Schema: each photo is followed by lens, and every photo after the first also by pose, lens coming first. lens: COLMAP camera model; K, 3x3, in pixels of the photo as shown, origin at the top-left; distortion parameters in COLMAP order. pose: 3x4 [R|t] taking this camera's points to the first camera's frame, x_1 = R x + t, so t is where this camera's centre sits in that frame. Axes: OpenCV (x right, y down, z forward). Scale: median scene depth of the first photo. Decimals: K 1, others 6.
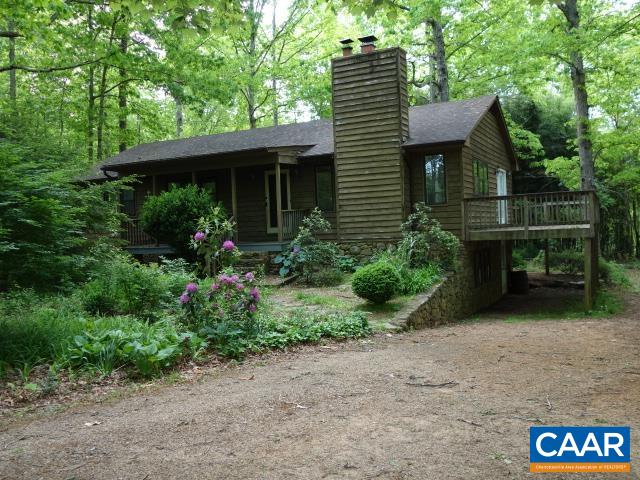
lens RADIAL K [[567.7, 0, 318.7], [0, 567.7, 240.4], [0, 0, 1]] dist [0.002087, 0.000179]
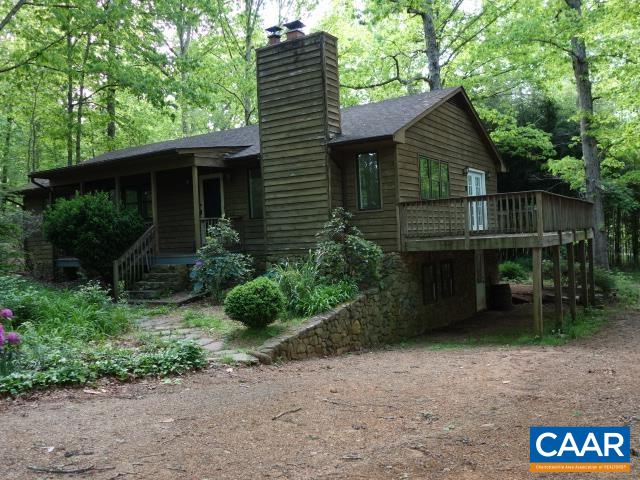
lens RADIAL K [[567.7, 0, 319.9], [0, 567.7, 239.1], [0, 0, 1]] dist [0.002087, 0.000179]
pose [[0.995915, -0.006086, -0.090090, 0.205053], [0.004606, 0.999851, -0.016636, -0.004146], [0.090177, 0.016153, 0.995795, 0.123823]]
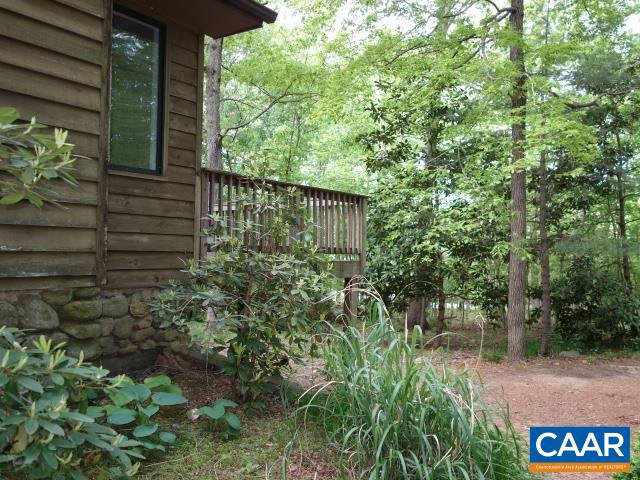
lens RADIAL K [[567.7, 0, 319.9], [0, 567.7, 243.5], [0, 0, 1]] dist [0.002087, 0.000179]
pose [[0.176830, 0.060800, 0.982362, -0.086437], [0.006100, 0.998003, -0.062866, -0.002041], [-0.984223, 0.017109, 0.176106, 0.829111]]
